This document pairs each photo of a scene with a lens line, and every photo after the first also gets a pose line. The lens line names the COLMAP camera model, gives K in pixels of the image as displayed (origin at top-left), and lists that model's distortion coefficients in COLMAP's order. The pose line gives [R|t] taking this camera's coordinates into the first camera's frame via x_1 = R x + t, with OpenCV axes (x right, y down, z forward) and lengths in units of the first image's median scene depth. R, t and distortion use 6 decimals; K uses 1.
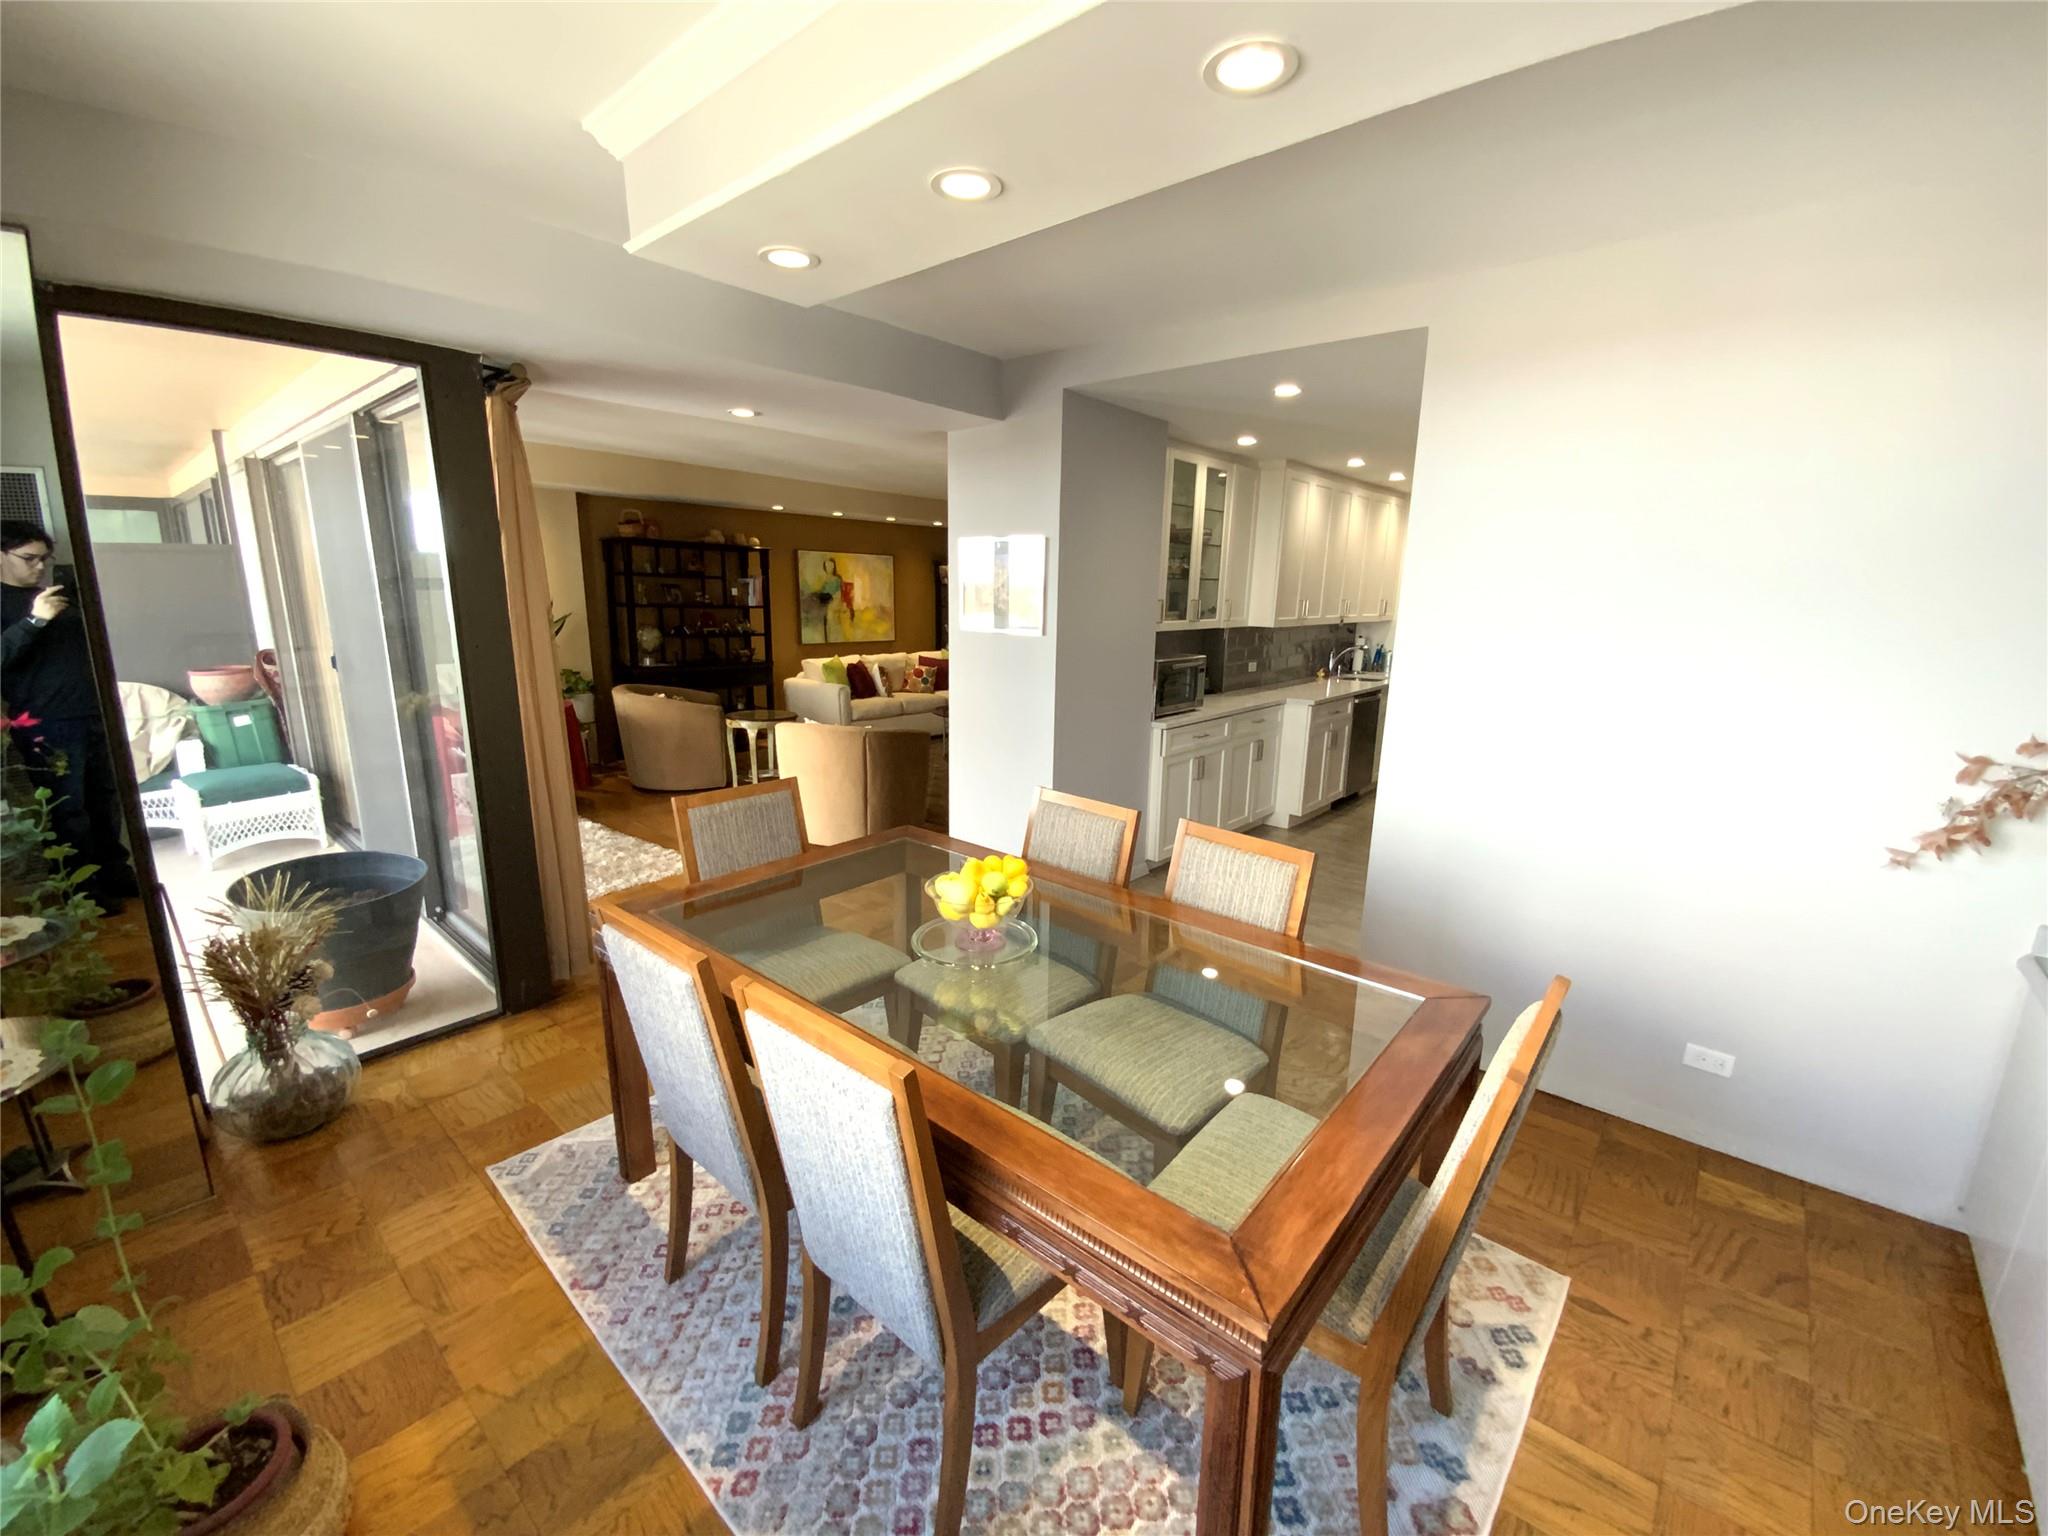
lens RADIAL K [[827.9, 0, 1021.2], [0, 827.9, 770.7], [0, 0, 1]] dist [0.023031, -0.018902]
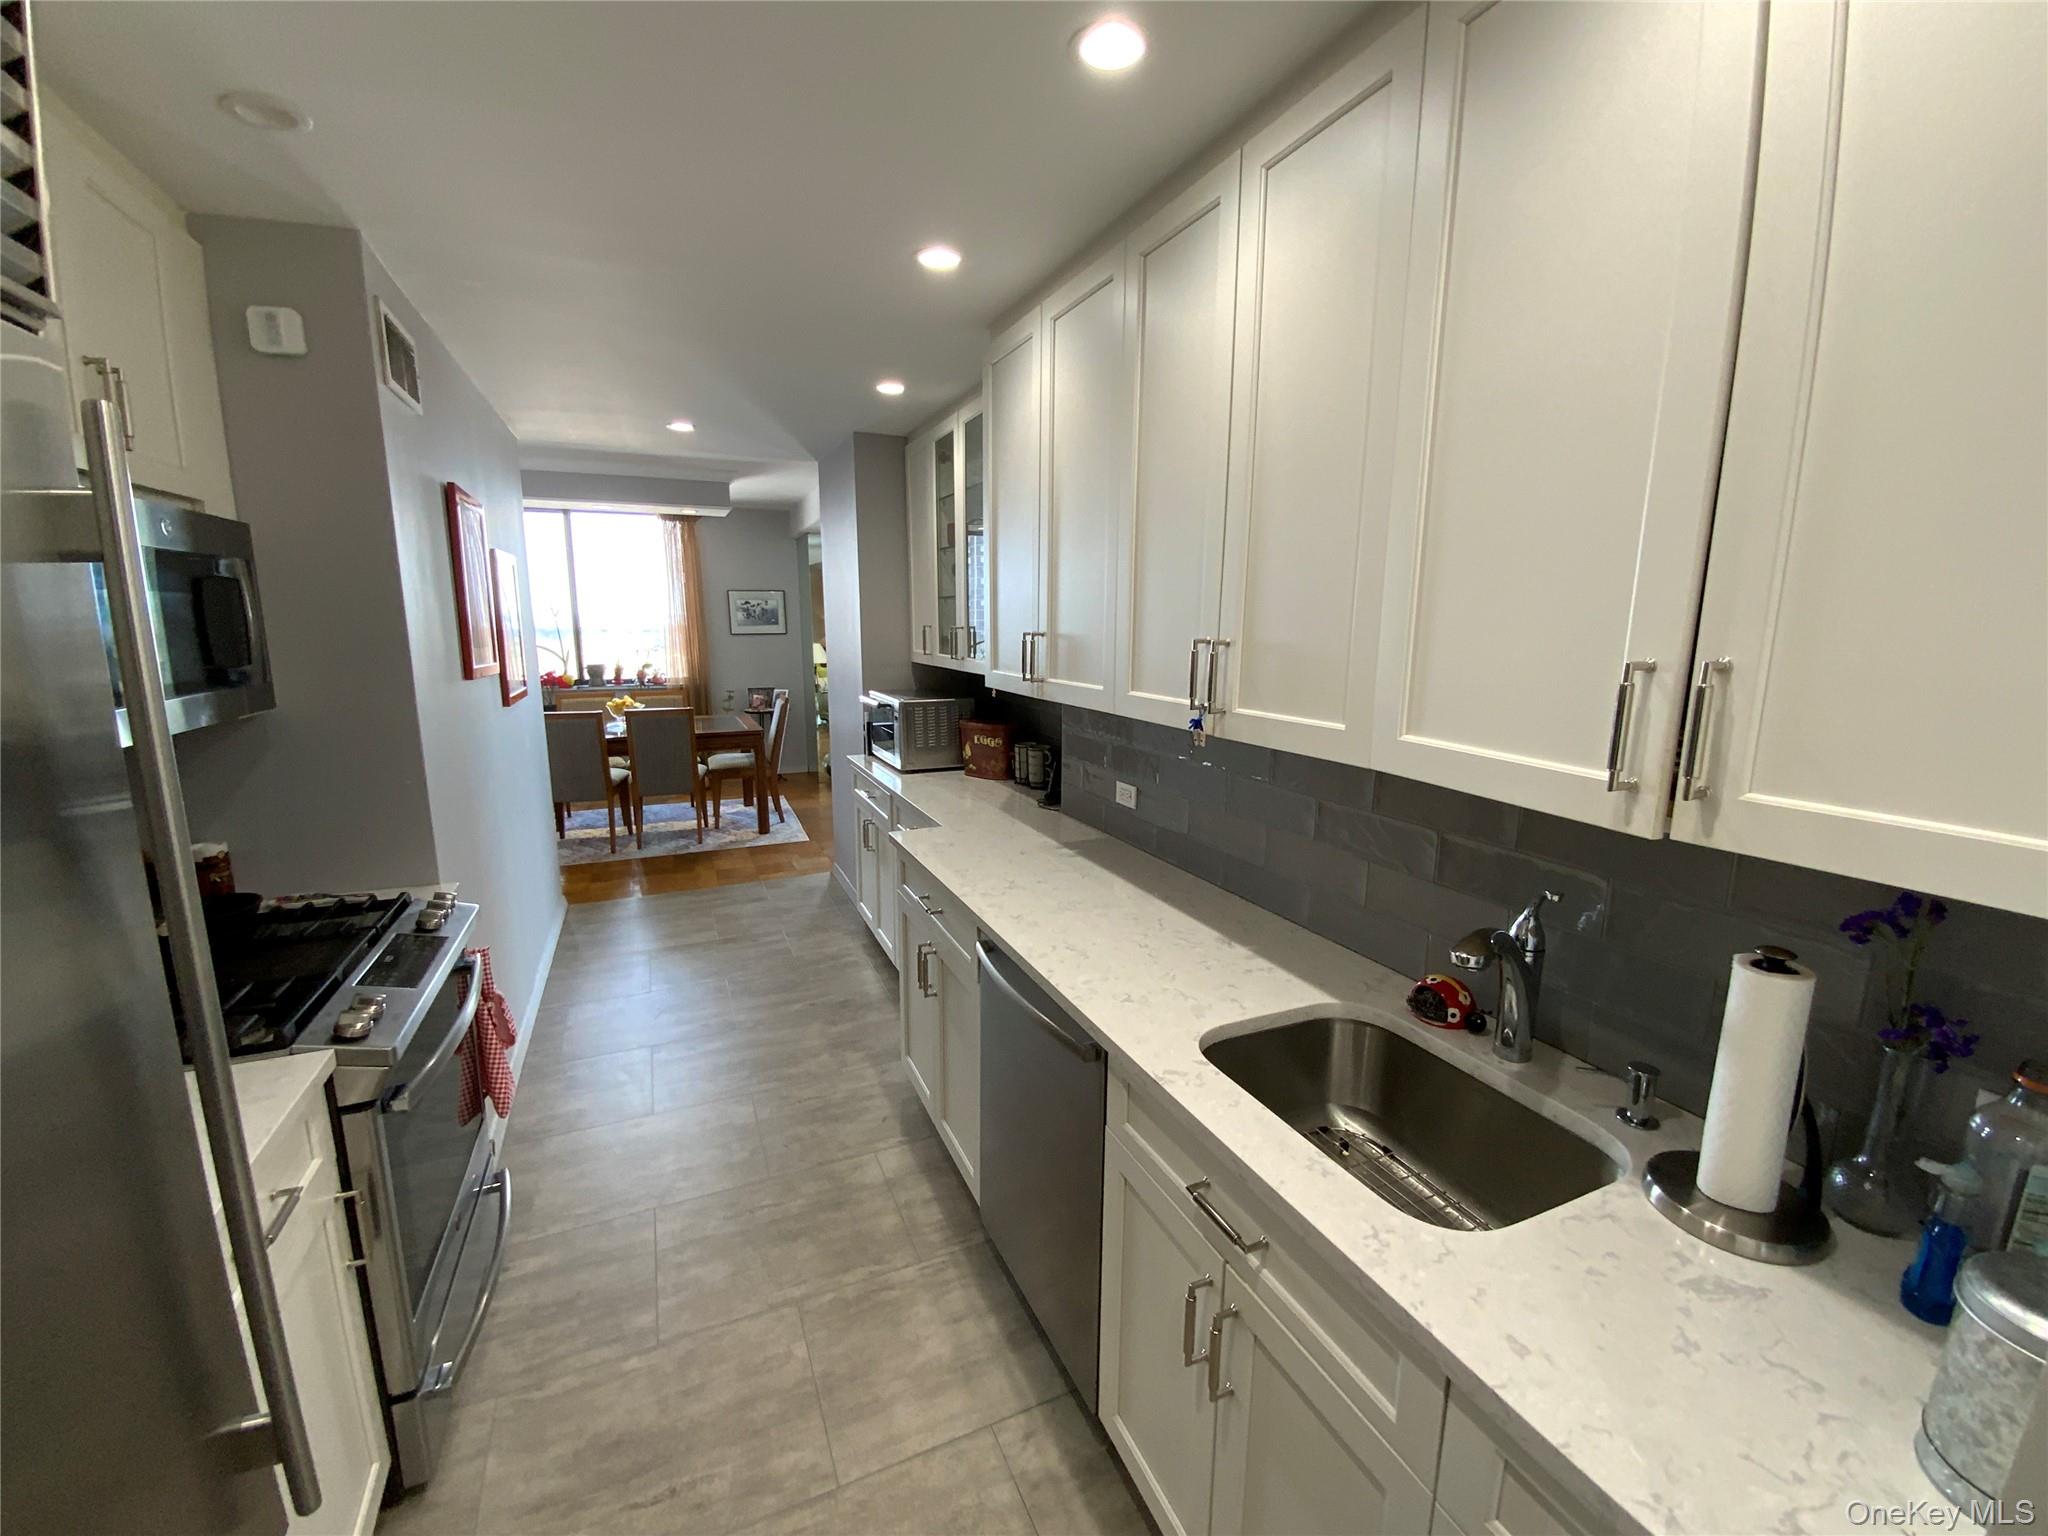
lens RADIAL K [[821.7, 0, 1029.5], [0, 821.7, 766.8], [0, 0, 1]] dist [0.022016, -0.018383]
pose [[-0.412473, 0.144529, -0.899432, 0.523847], [-0.213961, 0.944345, 0.249867, -0.181801], [0.885487, 0.295506, -0.358593, 0.862099]]
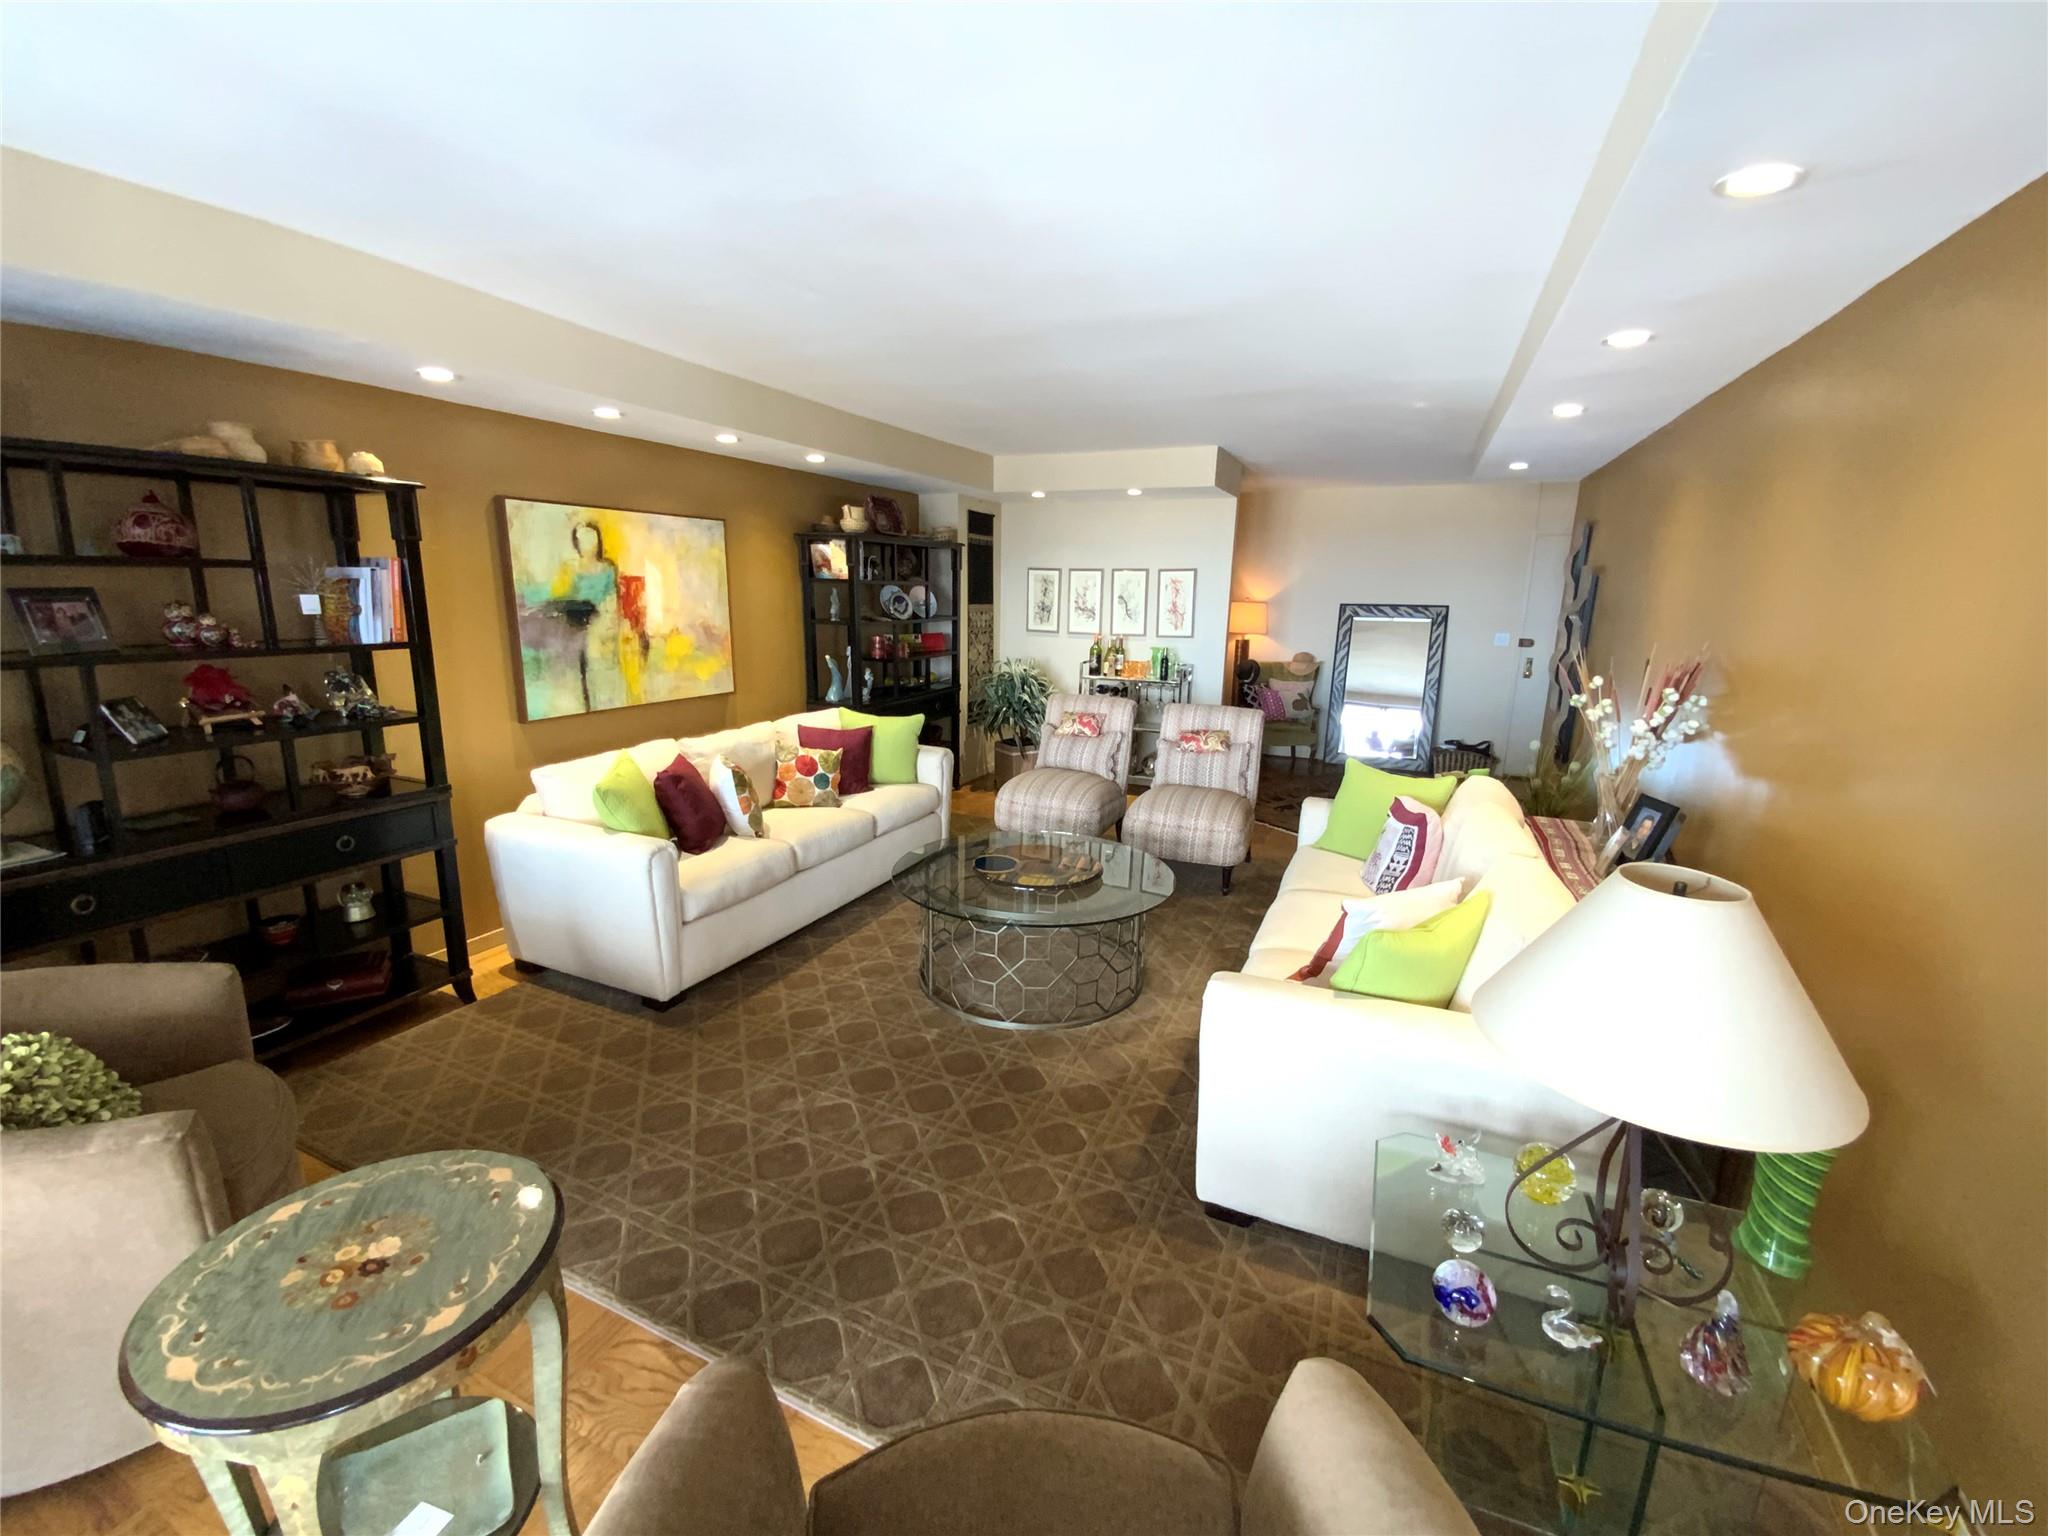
lens RADIAL K [[834.0, 0, 1019.9], [0, 834.0, 753.8], [0, 0, 1]] dist [0.021095, -0.020037]
pose [[0.957396, -0.060337, 0.282404, -0.160253], [0.063594, 0.997973, -0.002372, -0.130927], [-0.281688, 0.020230, 0.959293, 0.570797]]
